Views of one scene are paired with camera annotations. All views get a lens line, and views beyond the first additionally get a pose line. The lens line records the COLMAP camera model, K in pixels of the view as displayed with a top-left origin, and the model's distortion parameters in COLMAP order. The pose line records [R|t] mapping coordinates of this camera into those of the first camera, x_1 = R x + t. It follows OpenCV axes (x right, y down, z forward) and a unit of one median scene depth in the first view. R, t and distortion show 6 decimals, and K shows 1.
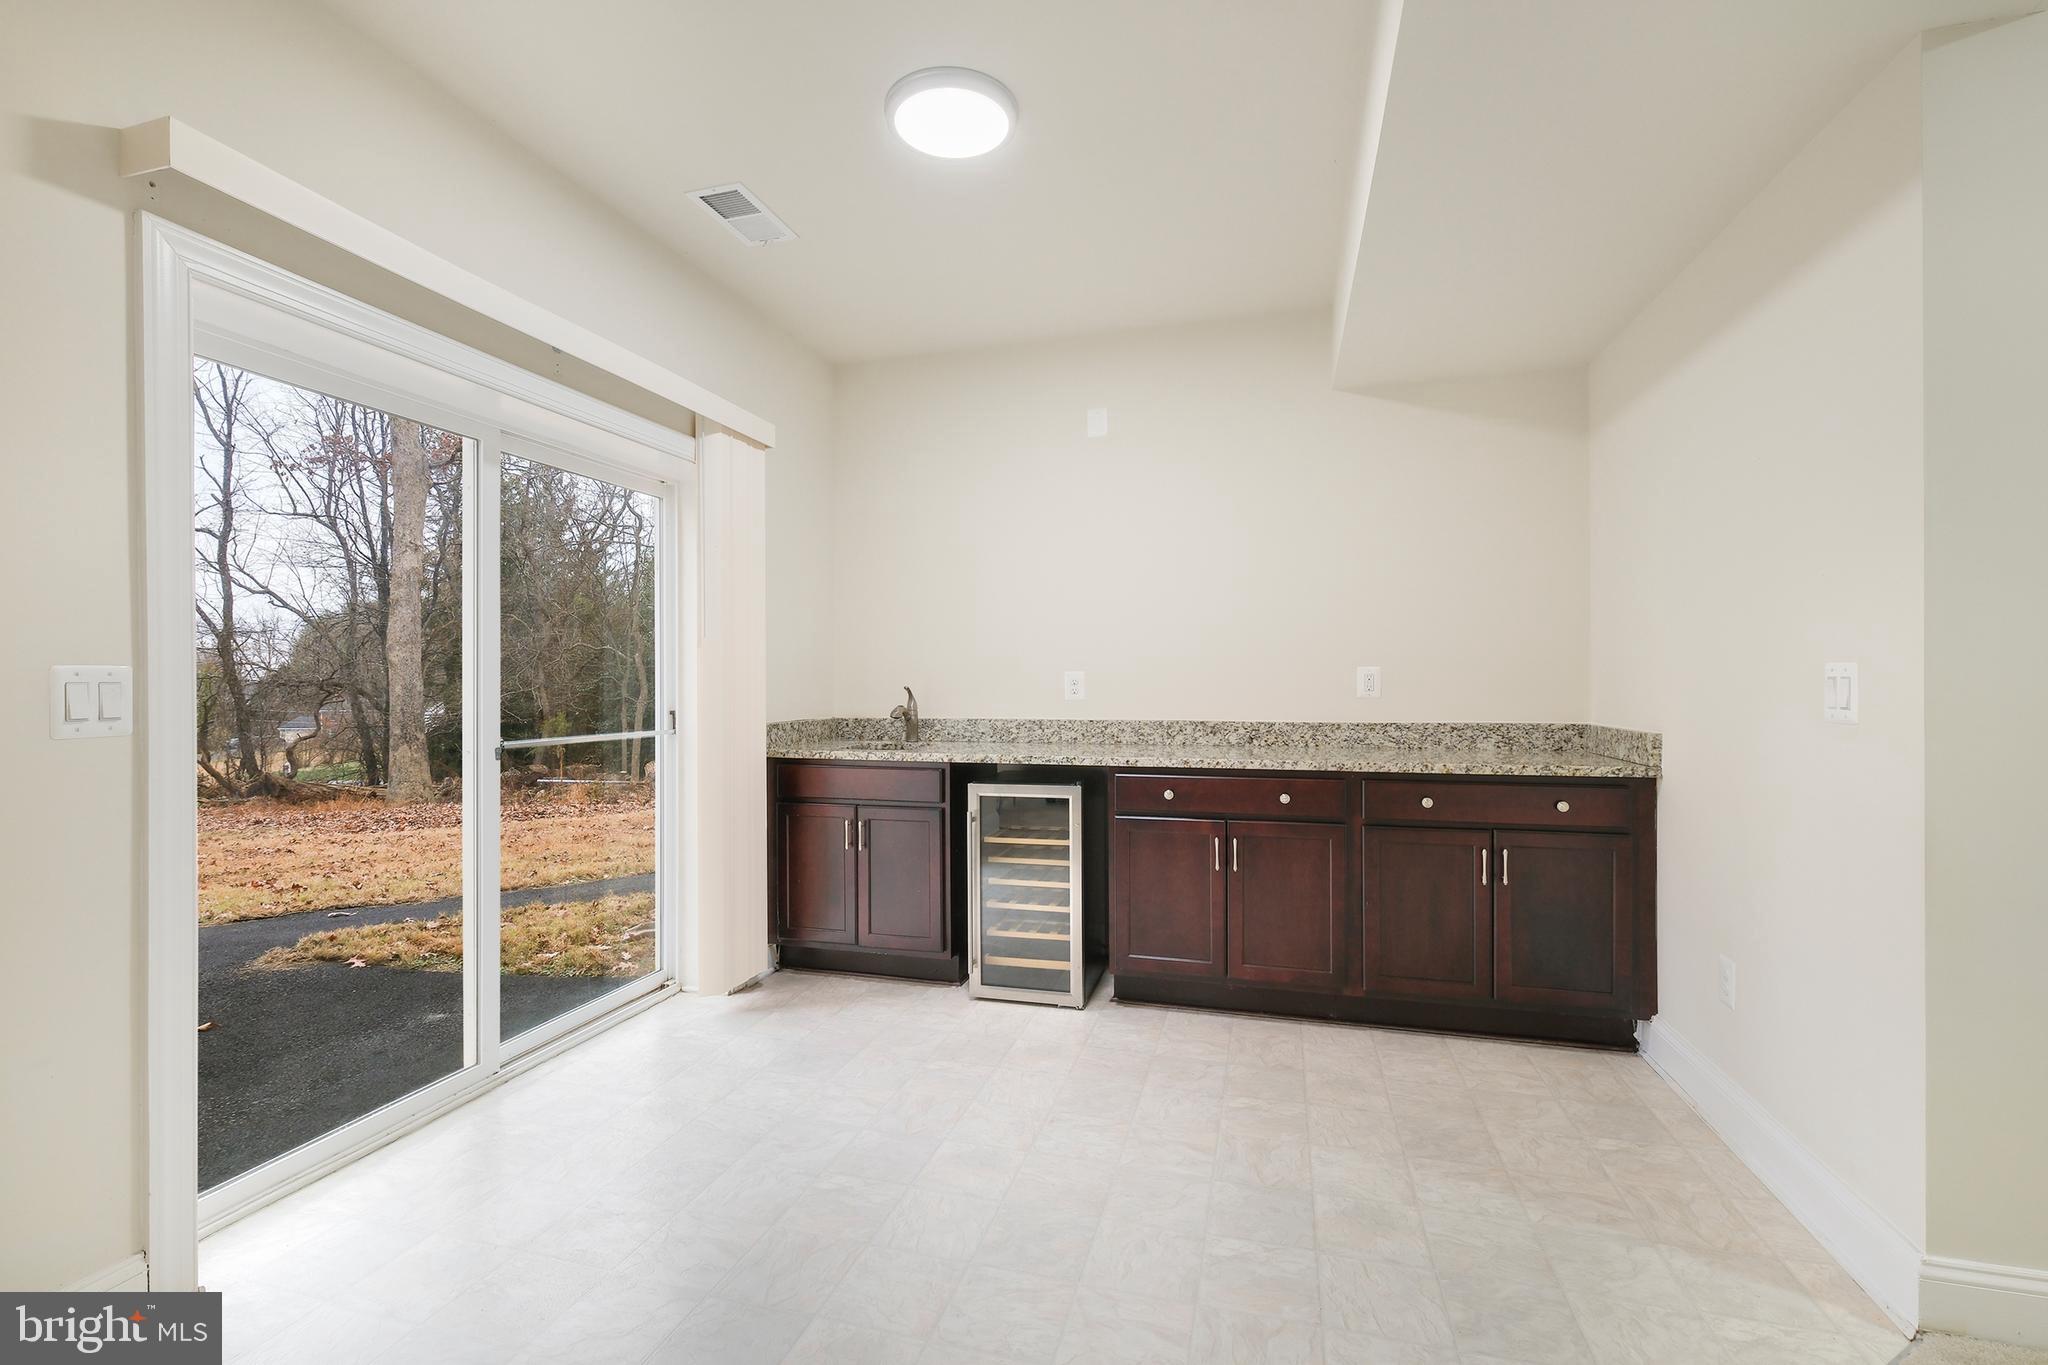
lens RADIAL K [[888.6, 0, 1024.0], [0, 888.6, 682.5], [0, 0, 1]] dist [-0.043785, -0.000163]
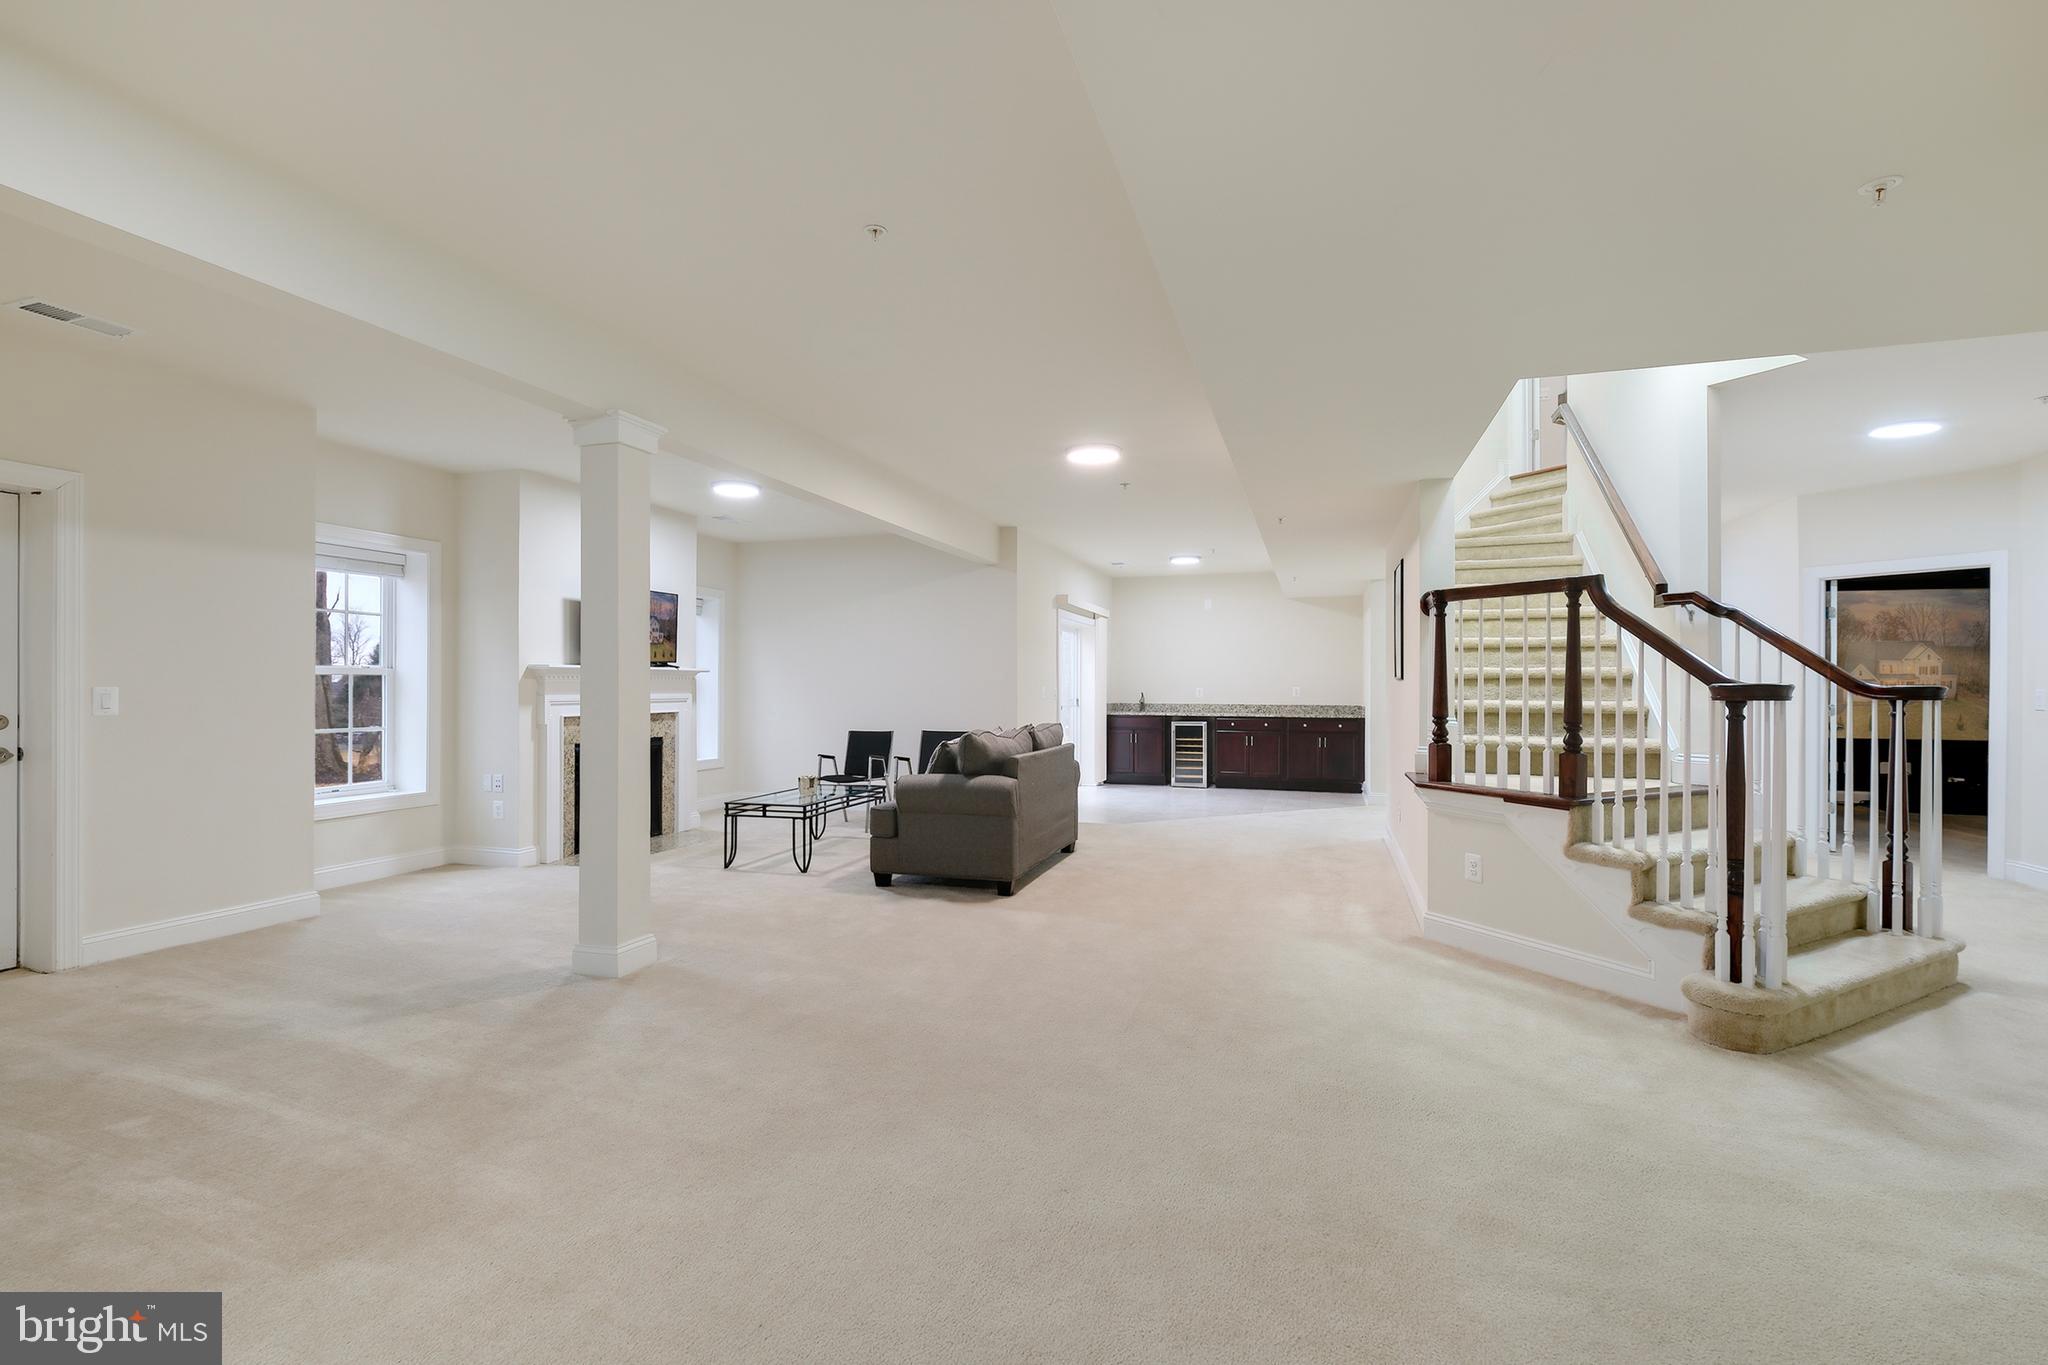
lens RADIAL K [[888.6, 0, 1024.0], [0, 888.6, 682.5], [0, 0, 1]] dist [-0.043785, -0.000163]
pose [[0.999229, 0.005720, -0.038843, -0.498249], [-0.005863, 0.999976, -0.003565, -0.018913], [0.038822, 0.003790, 0.999239, -2.391135]]
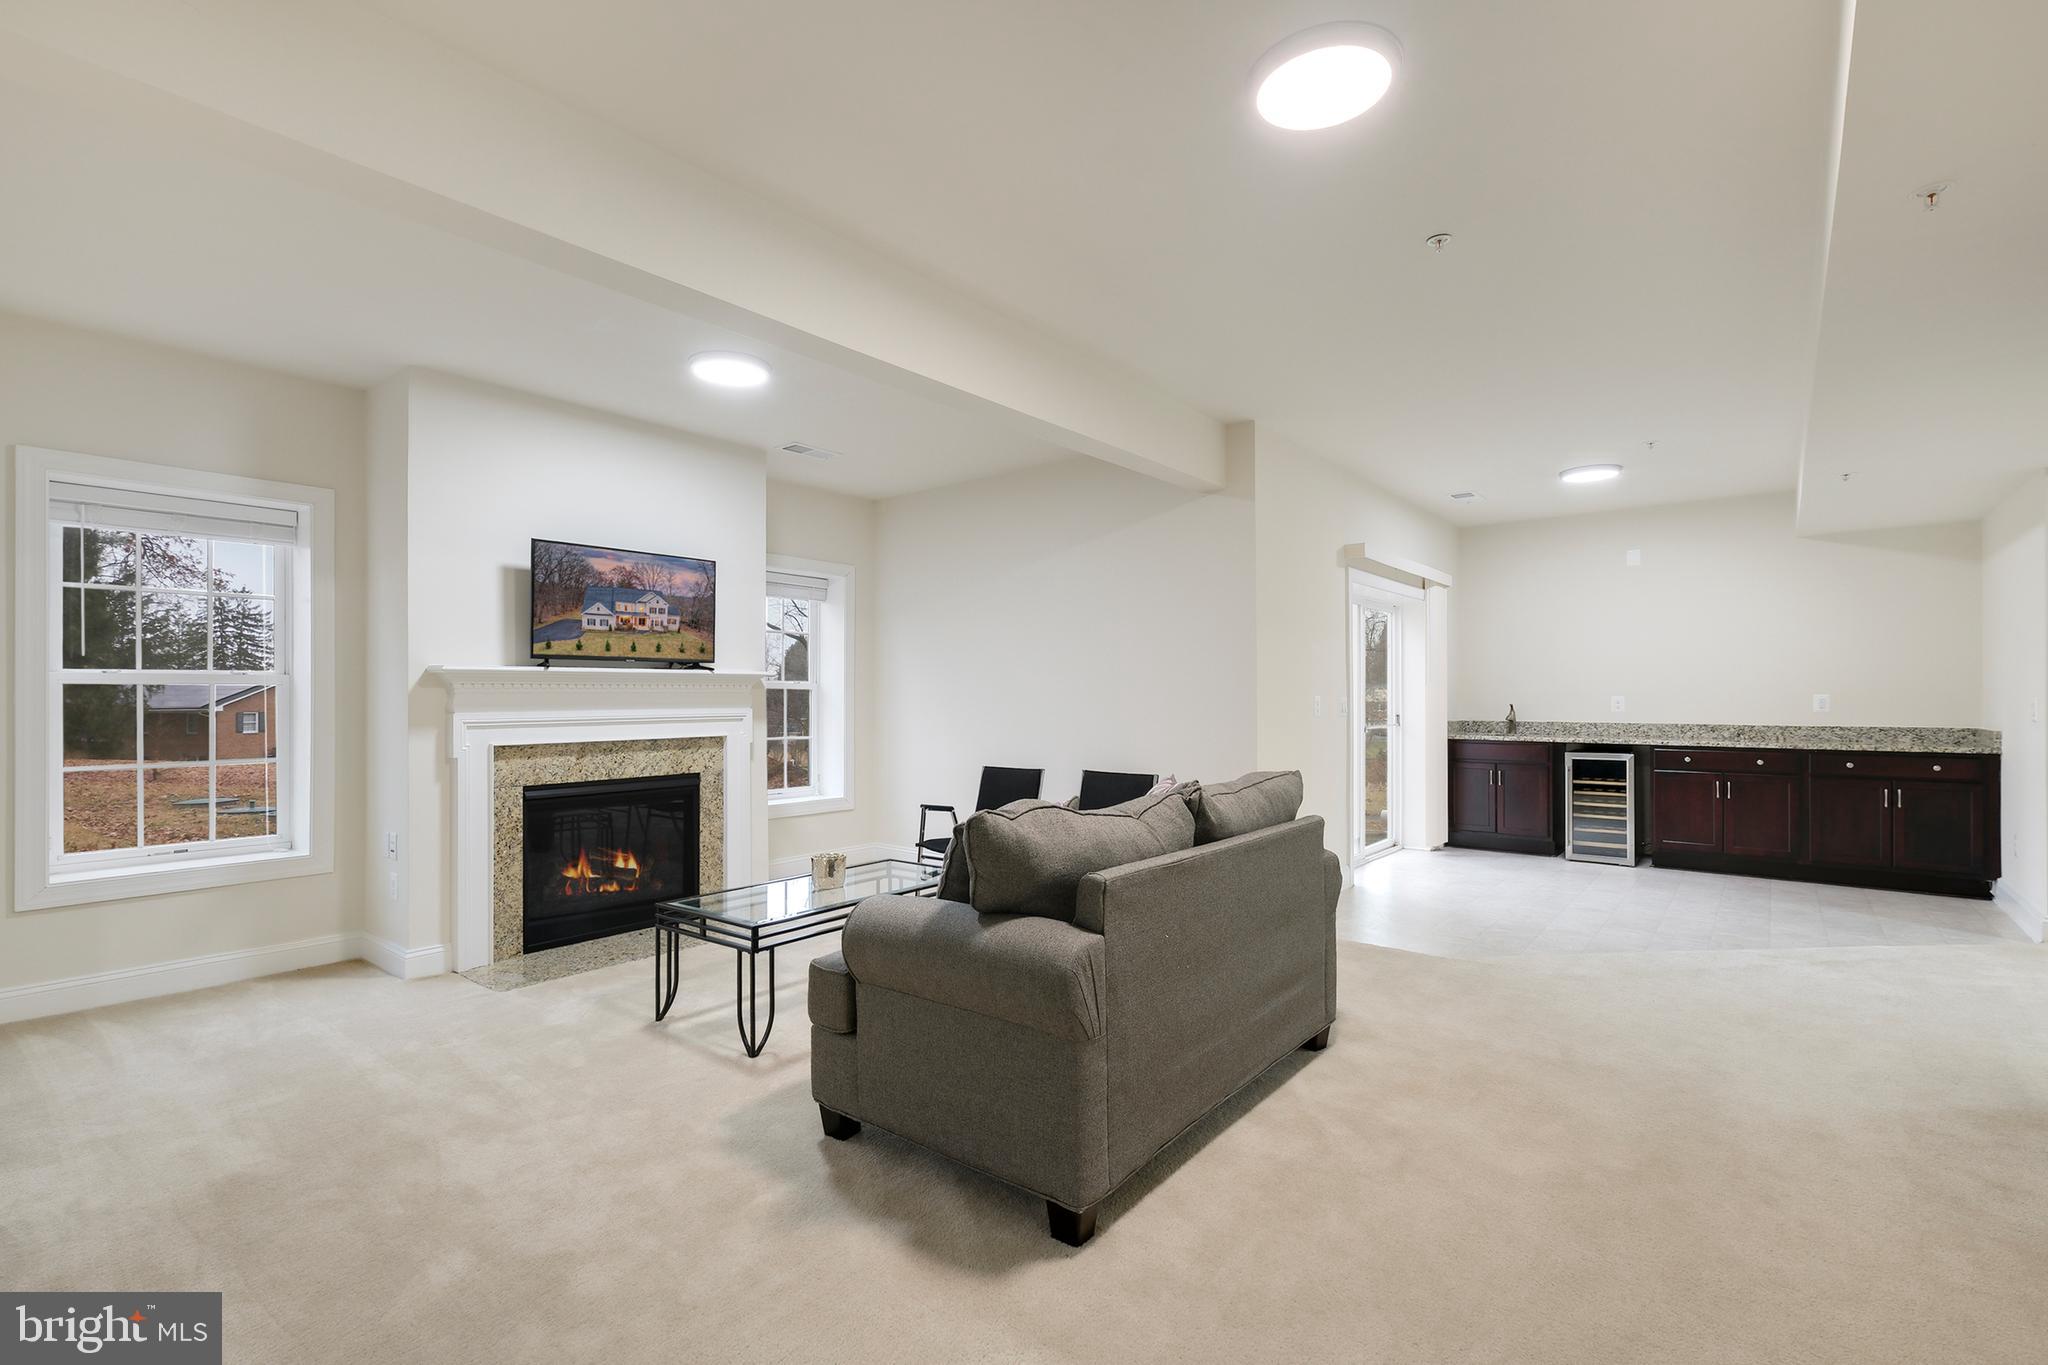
lens RADIAL K [[916.8, 0, 1012.4], [0, 916.8, 693.5], [0, 0, 1]] dist [-0.004876, -0.000323]
pose [[0.913898, 0.000149, -0.405944, -0.375167], [-0.000573, 0.999999, -0.000923, -0.018574], [0.405943, 0.001077, 0.913898, -1.436341]]
